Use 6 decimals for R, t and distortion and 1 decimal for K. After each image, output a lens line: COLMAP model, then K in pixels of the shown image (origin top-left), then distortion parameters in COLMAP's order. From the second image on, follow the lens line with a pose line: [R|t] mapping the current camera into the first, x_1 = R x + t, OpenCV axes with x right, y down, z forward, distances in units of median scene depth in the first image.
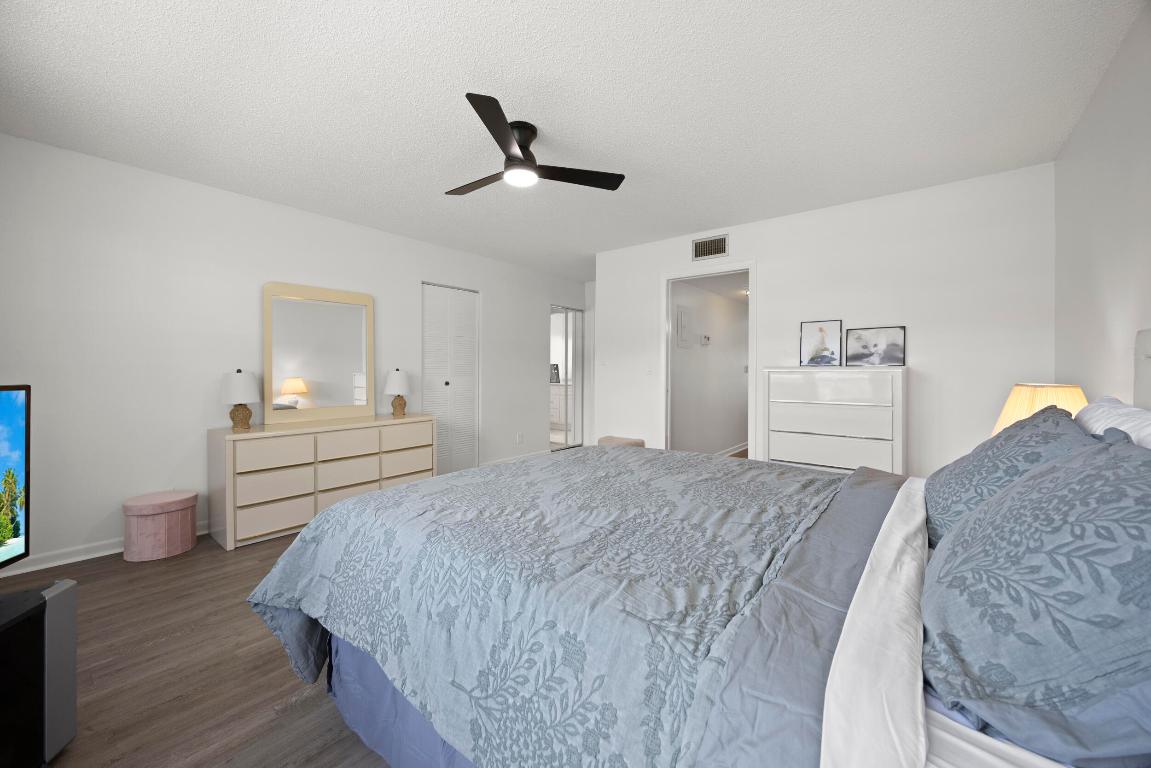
lens RADIAL K [[441.0, 0, 575.1], [0, 441.0, 373.0], [0, 0, 1]] dist [-0.001664, 0.000164]
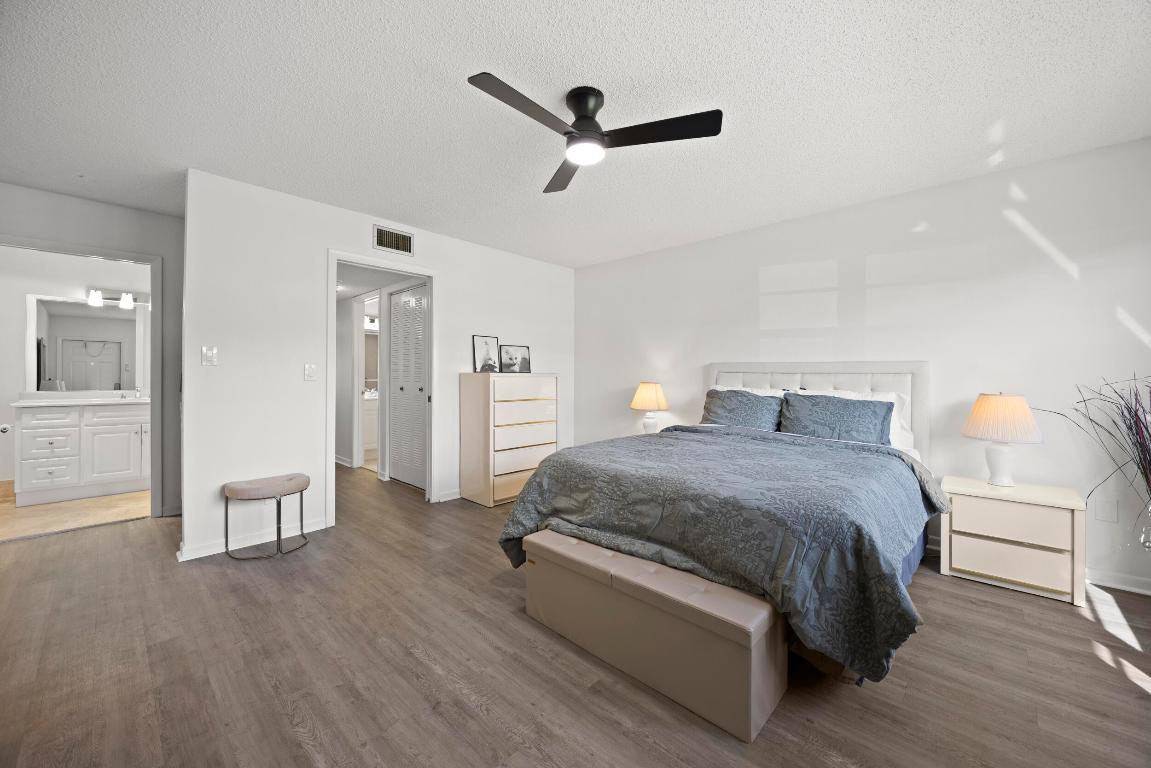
lens RADIAL K [[441.0, 0, 574.6], [0, 441.0, 375.1], [0, 0, 1]] dist [-0.001664, 0.000164]
pose [[0.077331, -0.002978, 0.997001, -0.664244], [0.012263, 0.999923, 0.002035, -0.008850], [-0.996930, 0.012069, 0.077362, 0.667841]]
